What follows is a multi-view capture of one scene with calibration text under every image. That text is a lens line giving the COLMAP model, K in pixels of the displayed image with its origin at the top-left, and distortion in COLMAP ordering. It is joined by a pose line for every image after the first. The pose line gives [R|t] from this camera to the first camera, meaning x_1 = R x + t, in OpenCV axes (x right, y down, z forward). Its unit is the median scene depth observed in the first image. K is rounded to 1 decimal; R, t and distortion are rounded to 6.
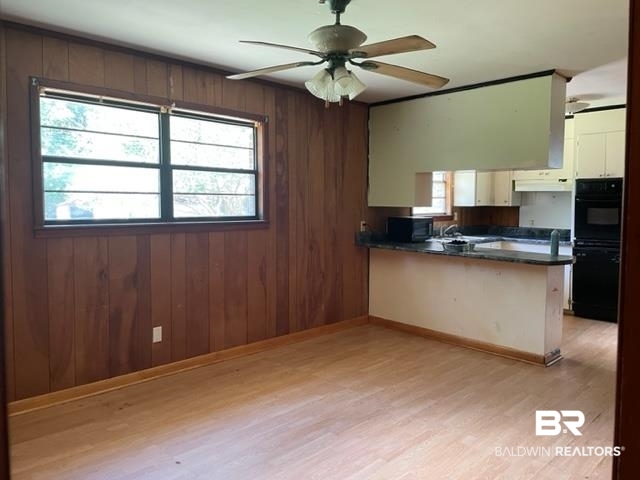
lens RADIAL K [[477.3, 0, 318.2], [0, 477.3, 227.2], [0, 0, 1]] dist [0.006745, 0.000158]
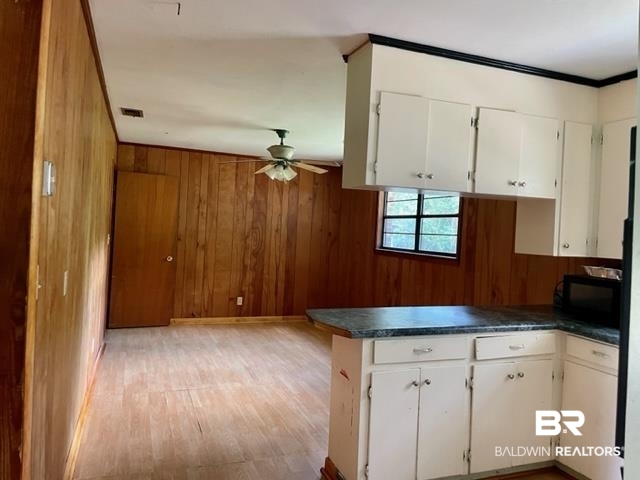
lens RADIAL K [[477.3, 0, 318.2], [0, 477.3, 227.2], [0, 0, 1]] dist [0.006745, 0.000158]
pose [[-0.402154, -0.027140, -0.915170, 1.174288], [-0.086922, 0.996177, 0.008654, -0.075894], [0.911437, 0.083029, -0.402976, 1.290340]]
